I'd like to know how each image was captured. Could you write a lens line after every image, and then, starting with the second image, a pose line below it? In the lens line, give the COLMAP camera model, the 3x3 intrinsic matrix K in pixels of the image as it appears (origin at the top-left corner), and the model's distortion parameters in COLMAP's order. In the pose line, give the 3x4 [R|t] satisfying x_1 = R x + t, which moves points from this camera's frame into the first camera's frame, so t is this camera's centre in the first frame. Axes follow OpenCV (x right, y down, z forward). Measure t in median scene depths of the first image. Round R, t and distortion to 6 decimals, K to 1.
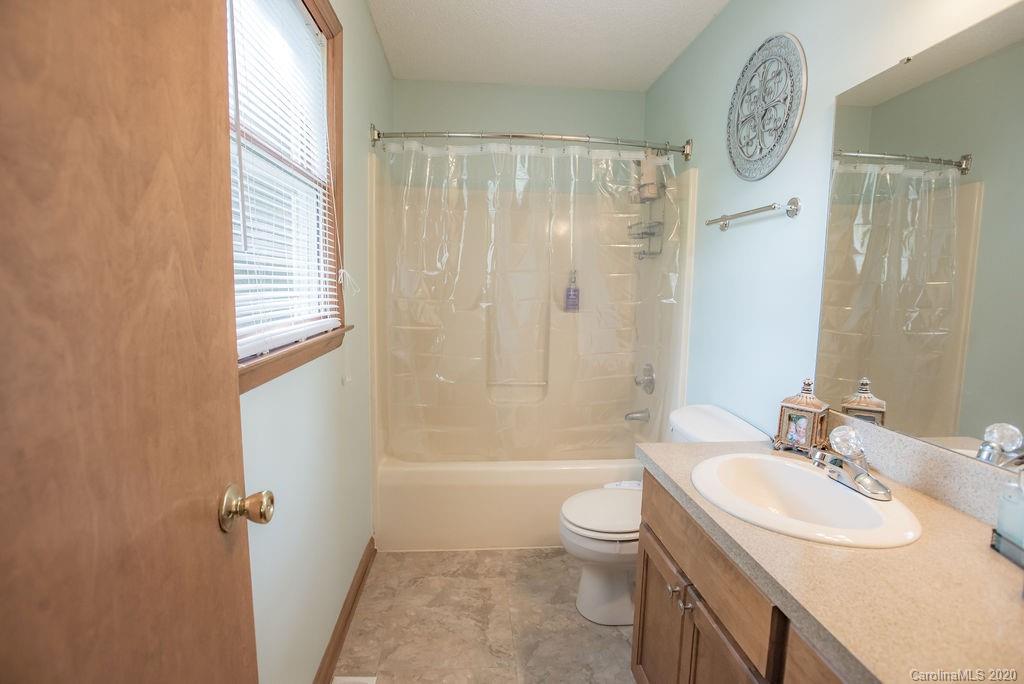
lens RADIAL K [[496.7, 0, 514.4], [0, 496.7, 342.1], [0, 0, 1]] dist [-0.068920, 0.026840]
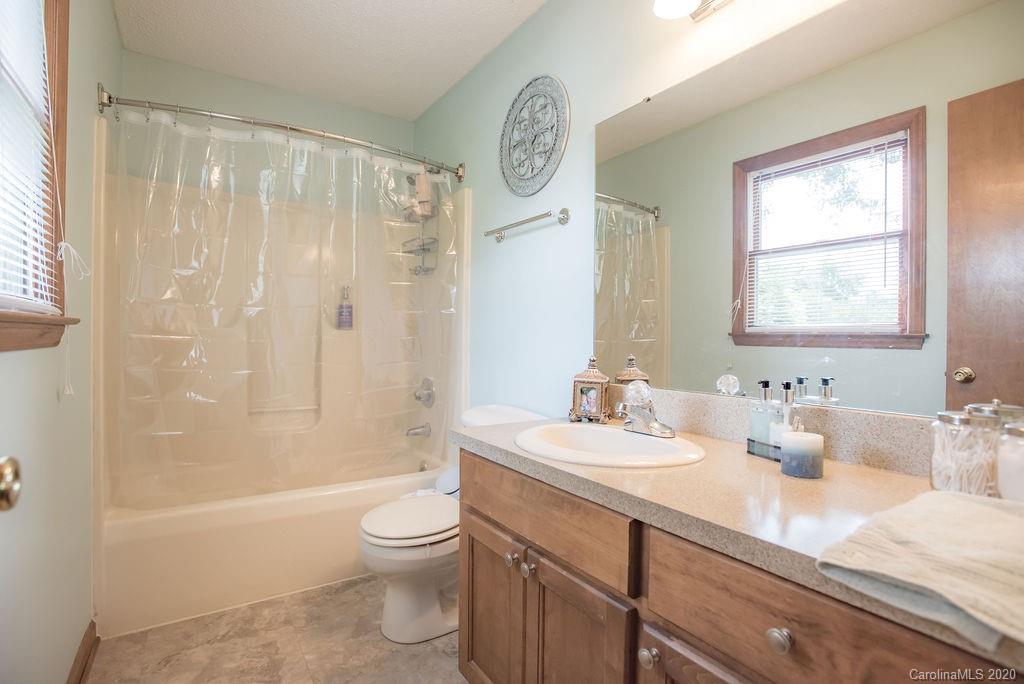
lens RADIAL K [[491.4, 0, 507.5], [0, 491.4, 342.0], [0, 0, 1]] dist [-0.074035, 0.031387]
pose [[0.881012, -0.013040, 0.472915, -0.078268], [0.057174, 0.995228, -0.079070, 0.081649], [-0.469627, 0.096700, 0.877553, 0.052004]]
